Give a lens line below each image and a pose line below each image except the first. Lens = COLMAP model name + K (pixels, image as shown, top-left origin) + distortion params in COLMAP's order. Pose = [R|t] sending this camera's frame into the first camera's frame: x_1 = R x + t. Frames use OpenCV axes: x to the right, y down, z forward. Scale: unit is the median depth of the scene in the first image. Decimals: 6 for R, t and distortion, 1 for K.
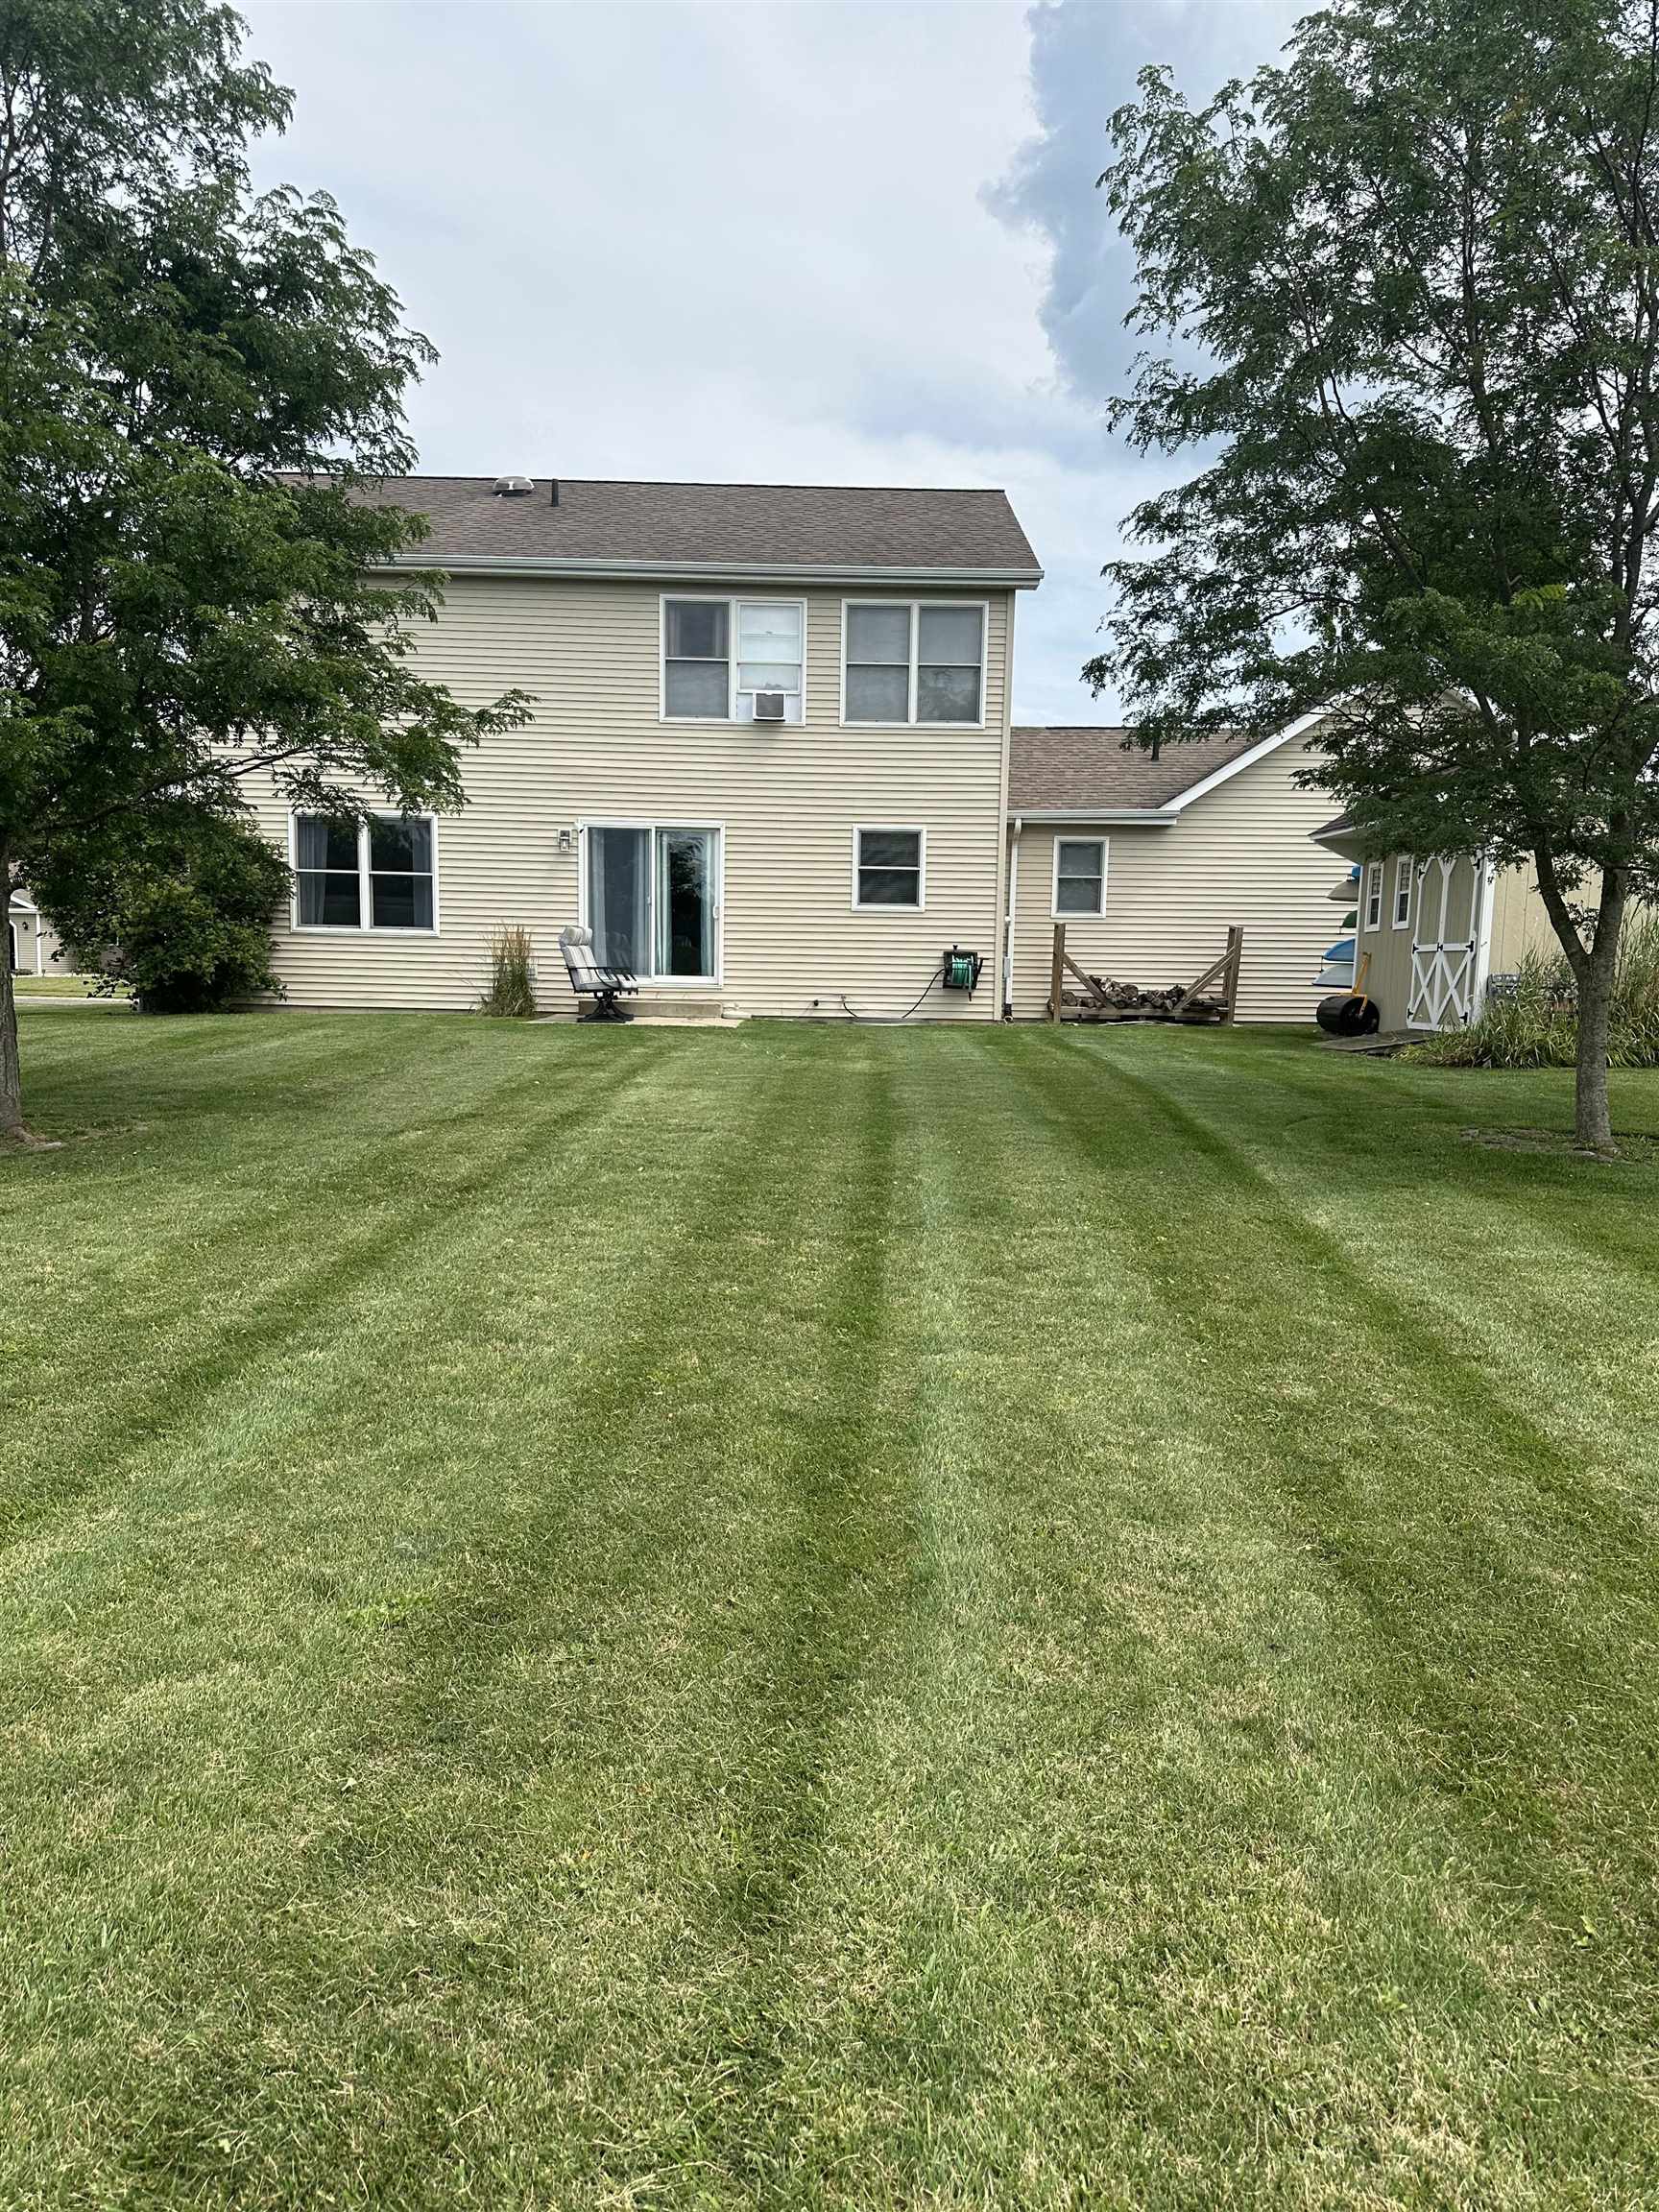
lens RADIAL K [[1579.8, 0, 834.3], [0, 1579.8, 1138.0], [0, 0, 1]] dist [0.185053, -0.301265]
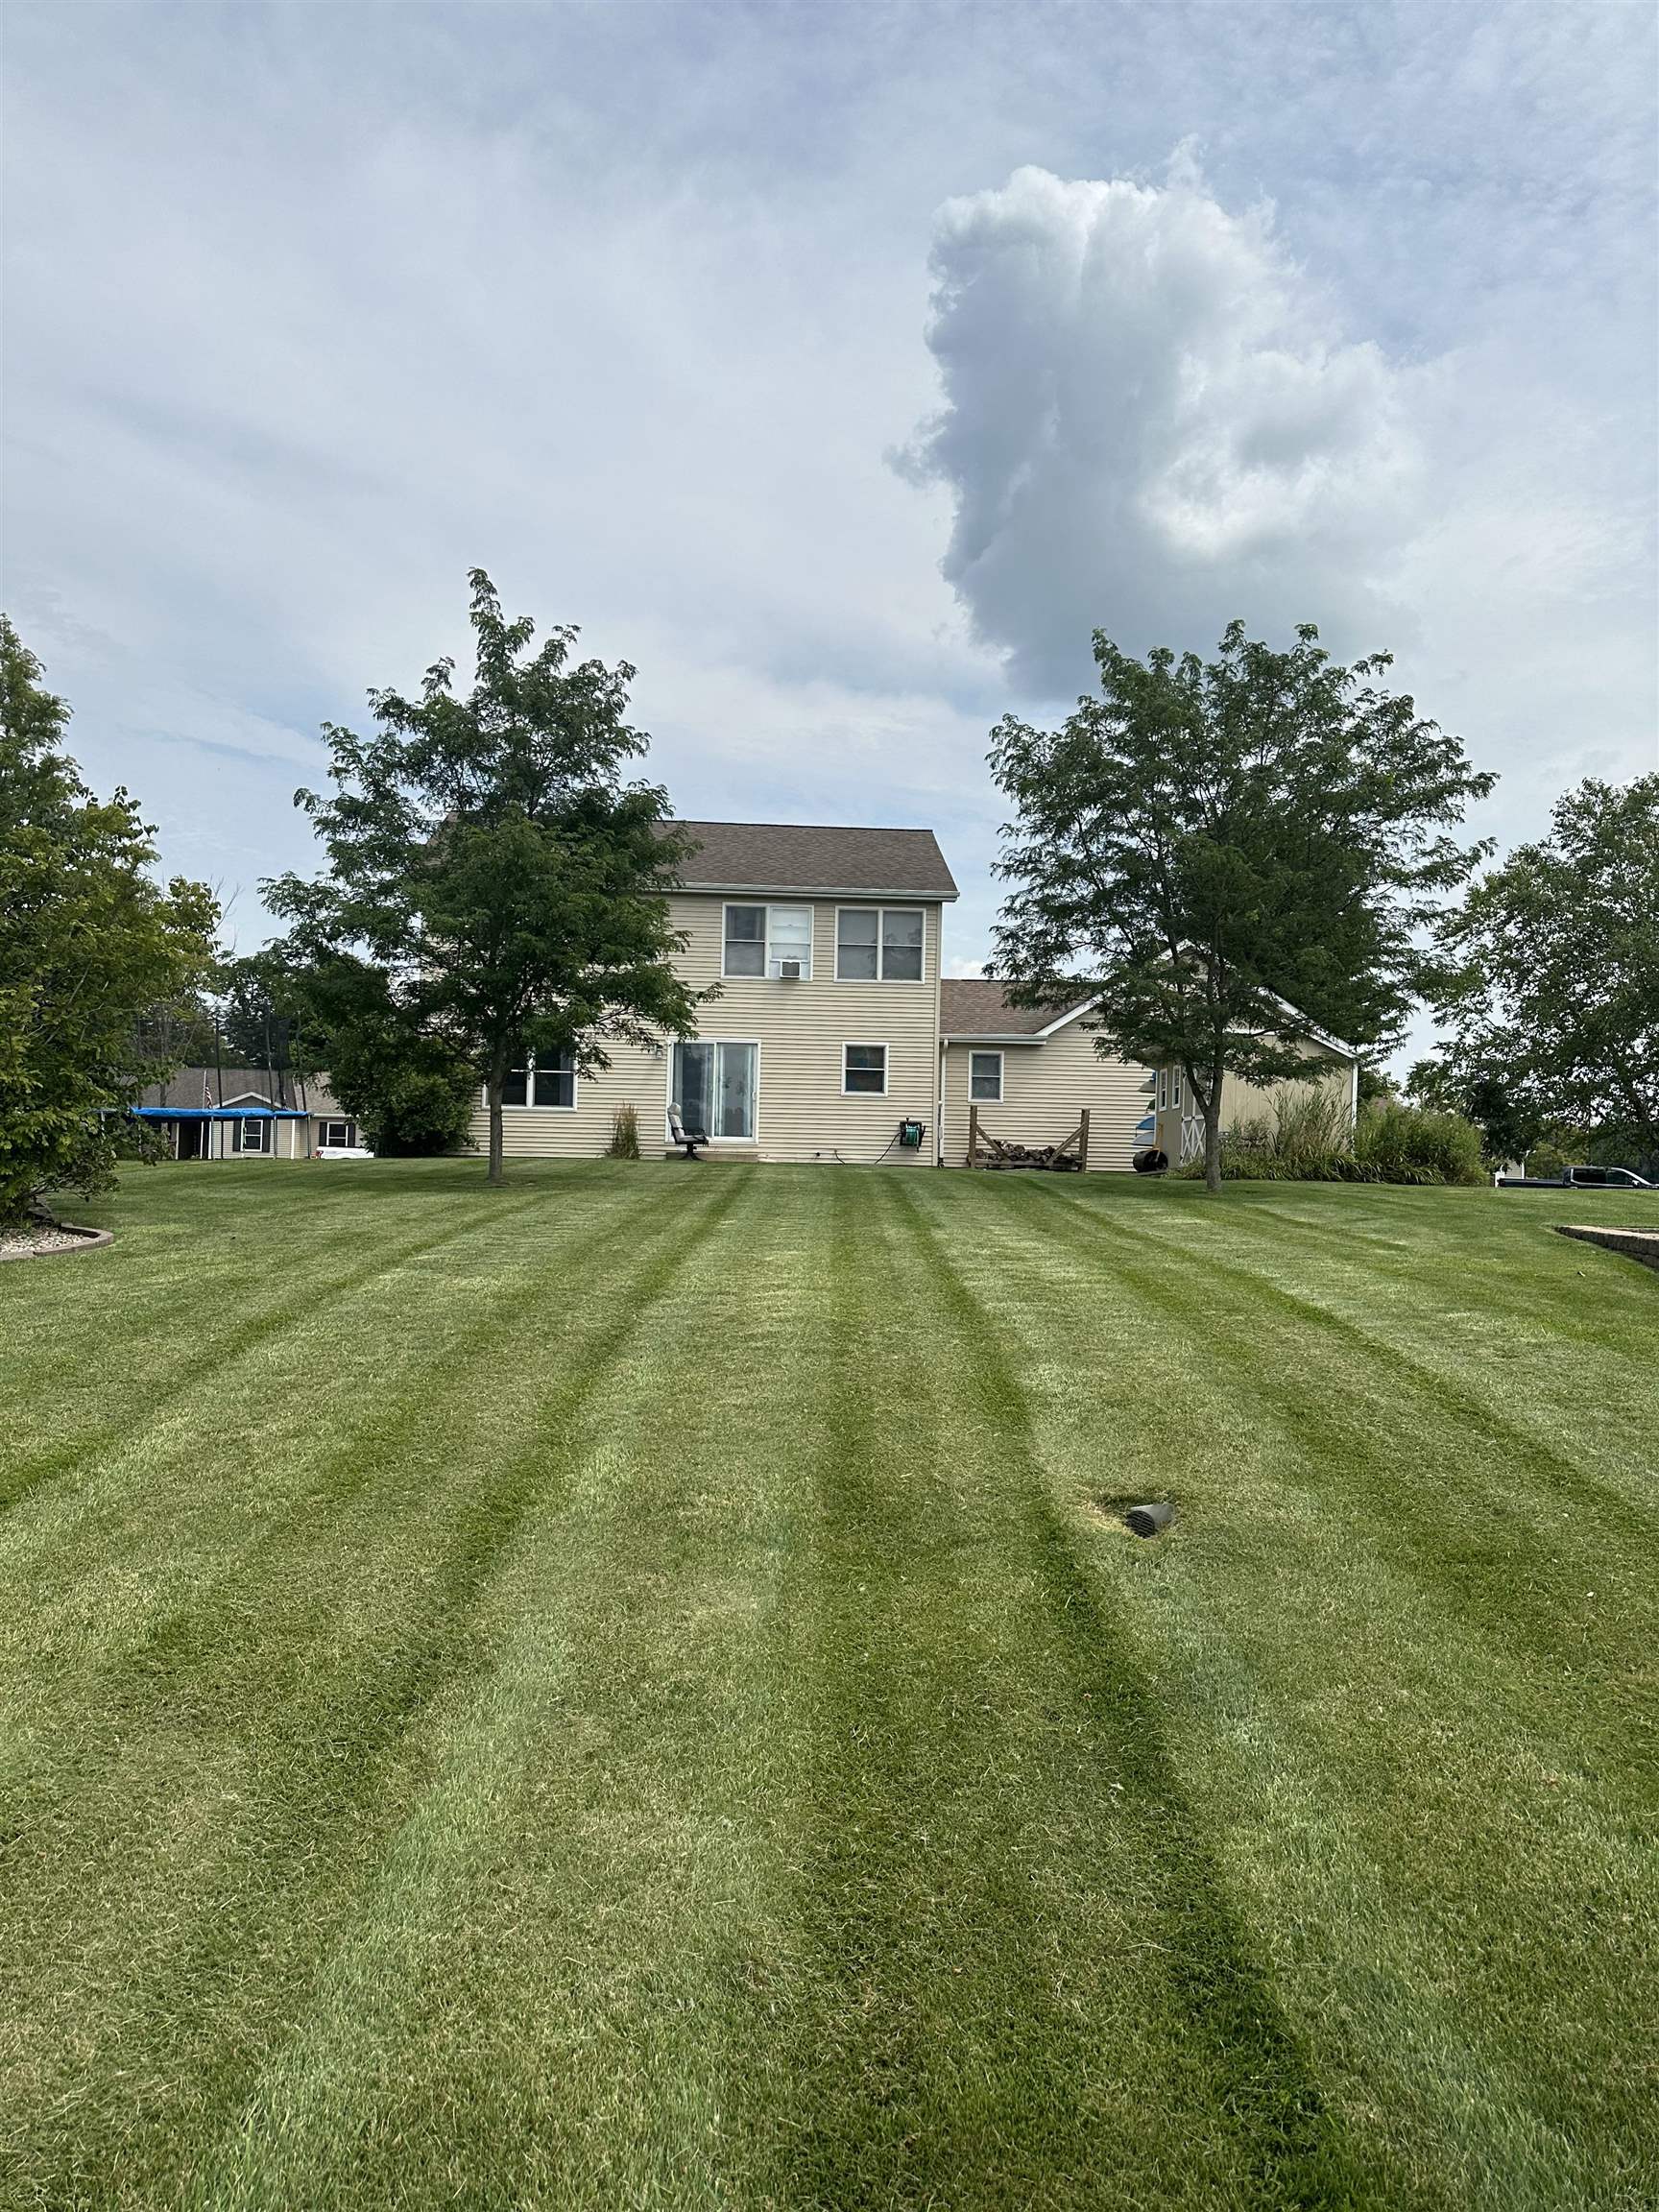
lens RADIAL K [[1579.8, 0, 834.3], [0, 1579.8, 1138.0], [0, 0, 1]] dist [0.185053, -0.301265]
pose [[0.998690, 0.004698, 0.050950, -0.075033], [0.001968, 0.991513, -0.129993, 0.100342], [-0.051128, 0.129923, 0.990205, -0.535310]]
